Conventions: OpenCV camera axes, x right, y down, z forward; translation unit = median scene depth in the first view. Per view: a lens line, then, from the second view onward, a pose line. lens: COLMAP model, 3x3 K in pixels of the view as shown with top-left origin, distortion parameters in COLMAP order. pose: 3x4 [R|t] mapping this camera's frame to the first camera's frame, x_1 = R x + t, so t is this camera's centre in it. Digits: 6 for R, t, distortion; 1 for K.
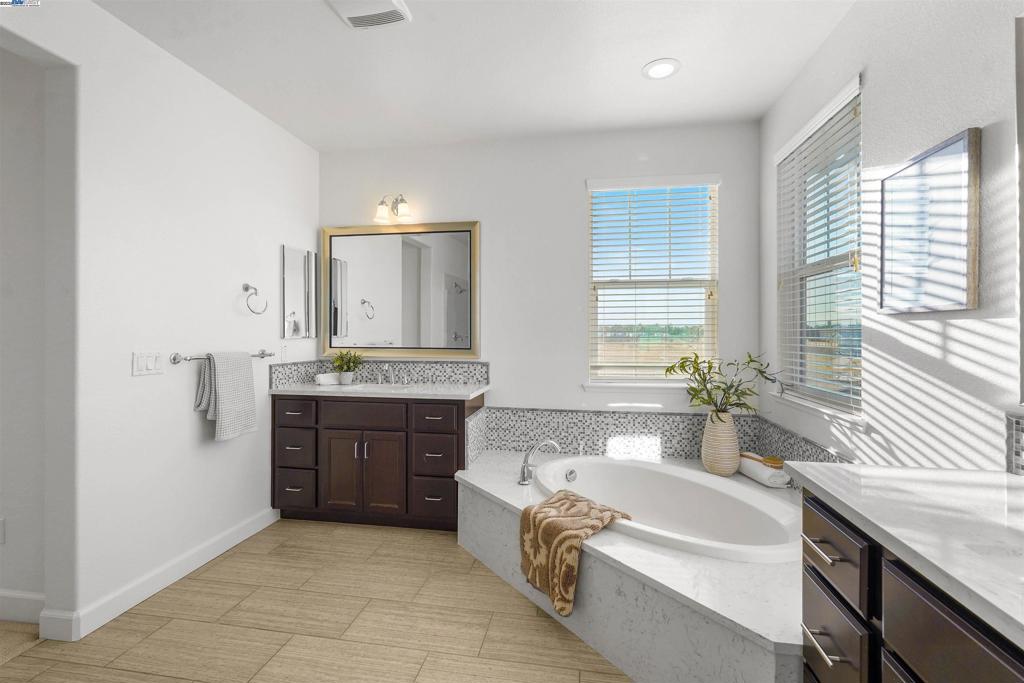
lens RADIAL K [[463.0, 0, 511.9], [0, 463.0, 330.9], [0, 0, 1]] dist [-0.003494, -0.000505]
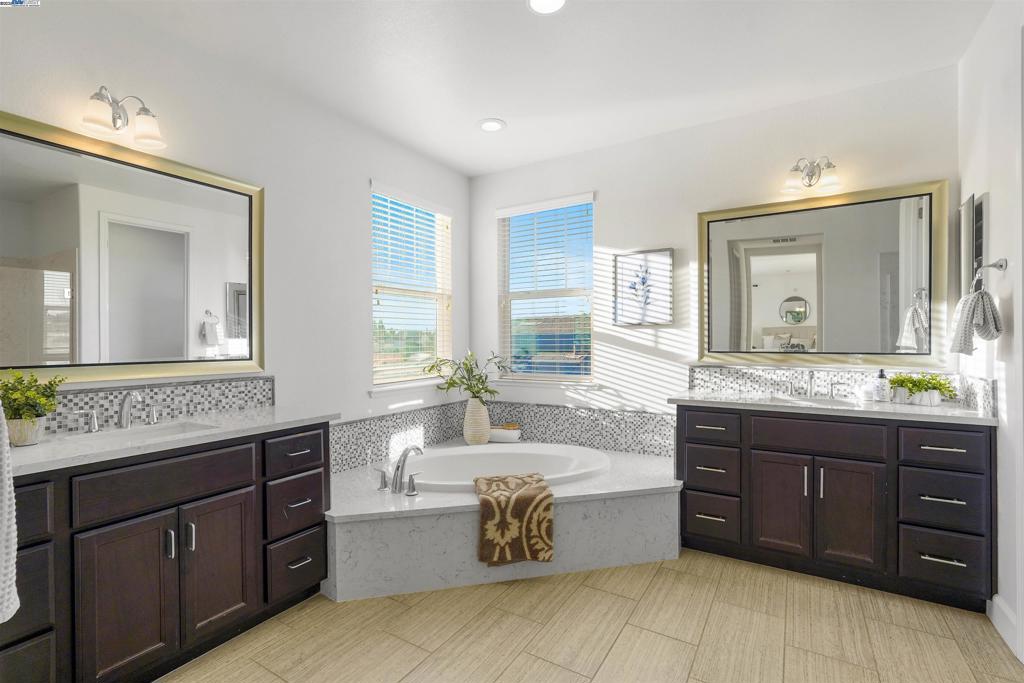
lens RADIAL K [[468.7, 0, 512.0], [0, 468.7, 341.5], [0, 0, 1]] dist [0.001278, 0.000336]
pose [[0.376532, -0.008286, 0.926367, -0.957592], [0.005980, 0.999961, 0.006514, 0.013239], [-0.926384, 0.003087, 0.376567, 0.542105]]
